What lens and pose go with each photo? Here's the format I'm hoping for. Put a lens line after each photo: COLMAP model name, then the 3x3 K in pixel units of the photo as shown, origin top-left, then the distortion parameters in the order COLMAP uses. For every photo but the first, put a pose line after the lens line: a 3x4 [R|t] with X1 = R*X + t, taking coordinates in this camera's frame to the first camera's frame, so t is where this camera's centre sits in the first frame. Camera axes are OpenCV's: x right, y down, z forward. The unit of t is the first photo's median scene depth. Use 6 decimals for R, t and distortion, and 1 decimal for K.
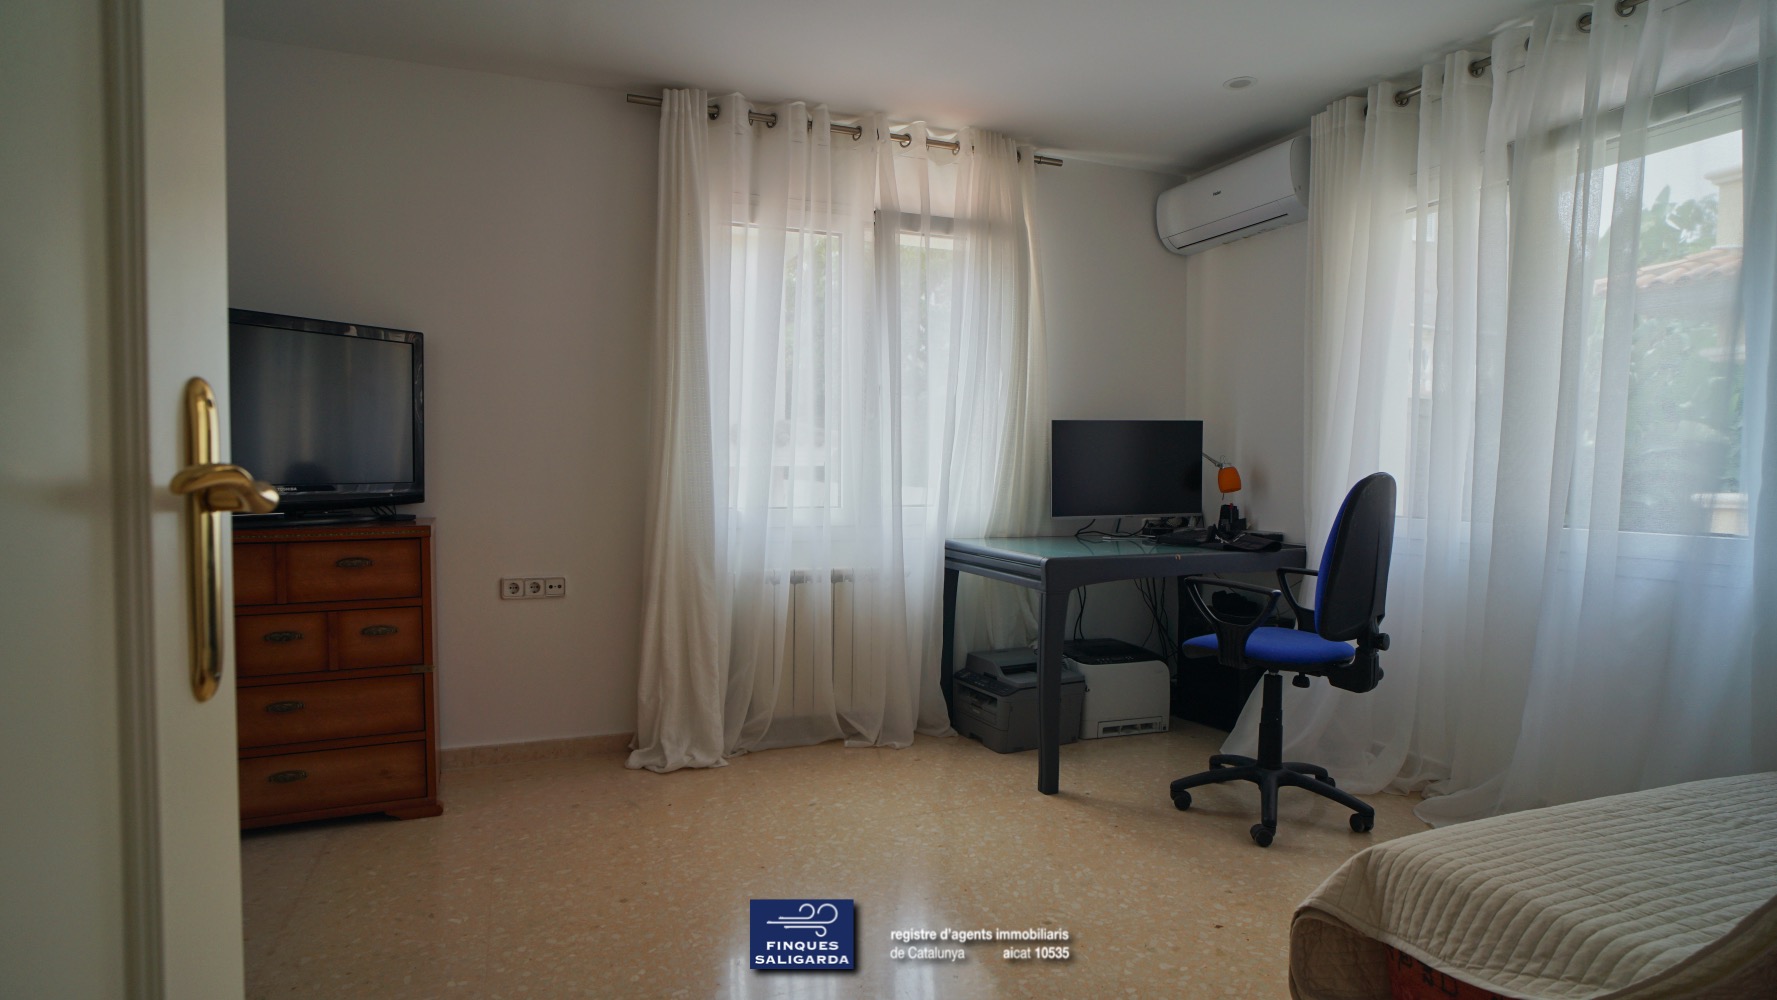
lens RADIAL K [[908.8, 0, 896.6], [0, 908.8, 511.8], [0, 0, 1]] dist [-0.031947, 0.010815]
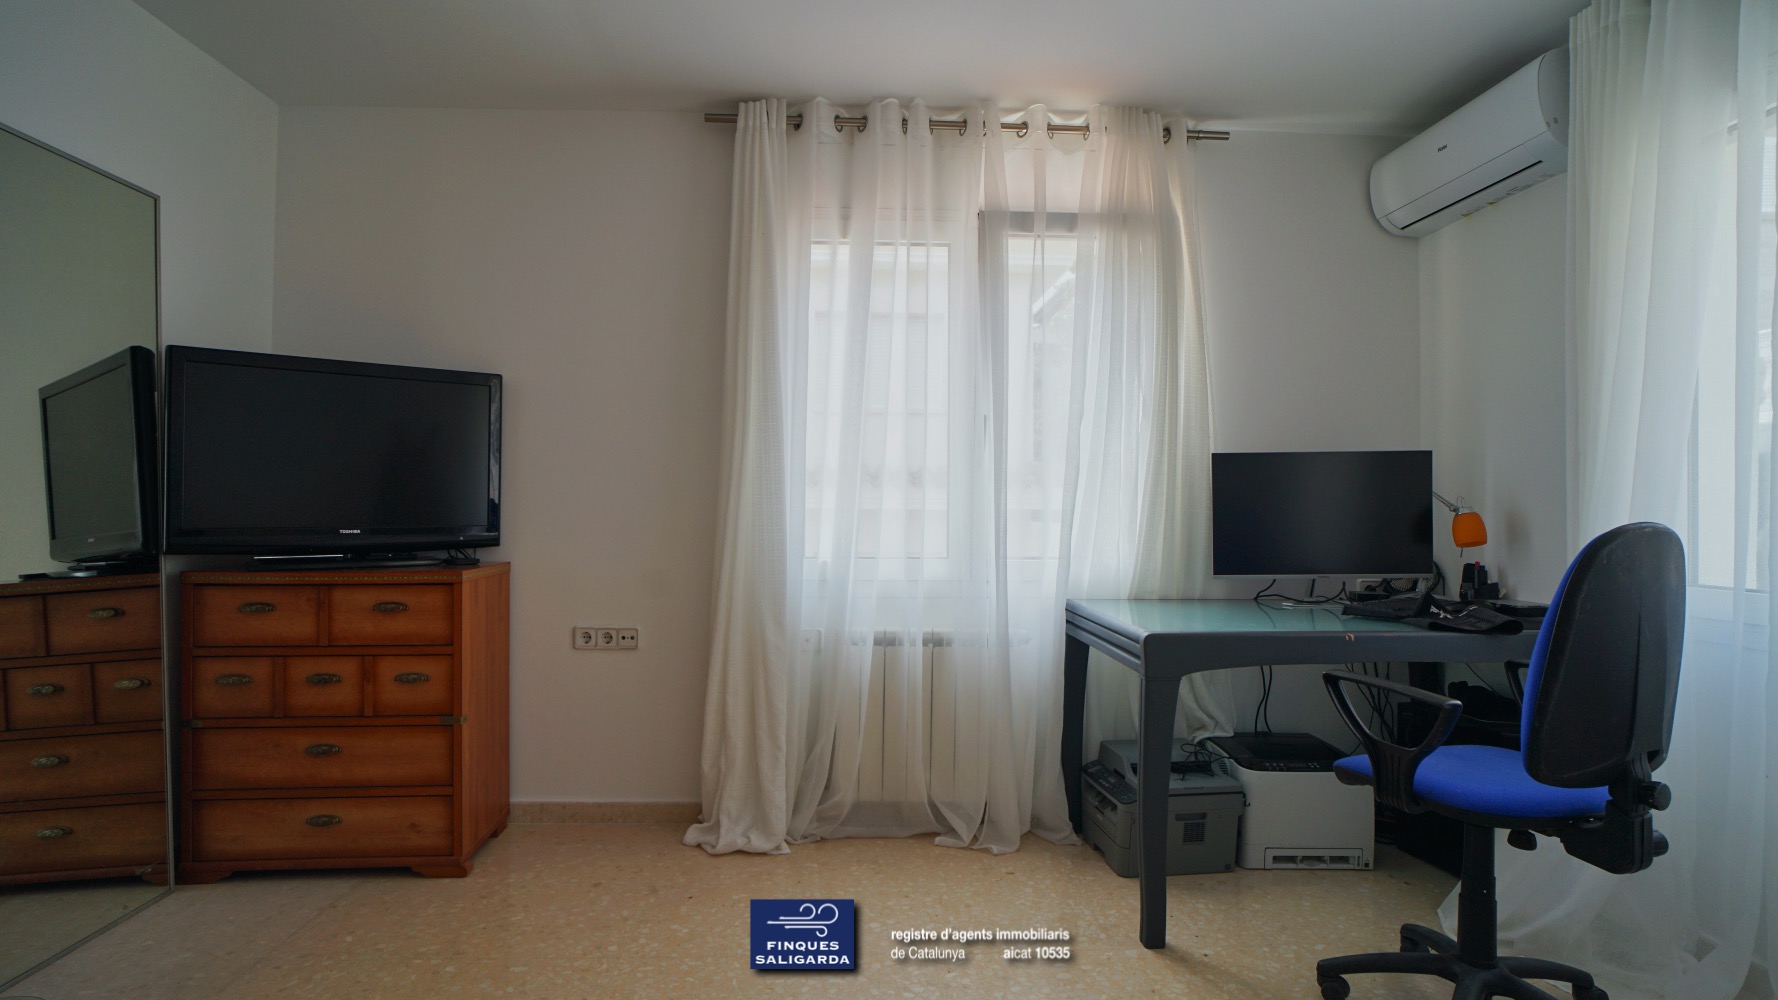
lens RADIAL K [[909.3, 0, 897.7], [0, 909.3, 508.7], [0, 0, 1]] dist [-0.031947, 0.010815]
pose [[0.947884, 0.001676, -0.318611, 0.181534], [-0.018012, 0.998669, -0.048334, -0.010249], [0.318106, 0.051554, 0.946652, 0.183428]]
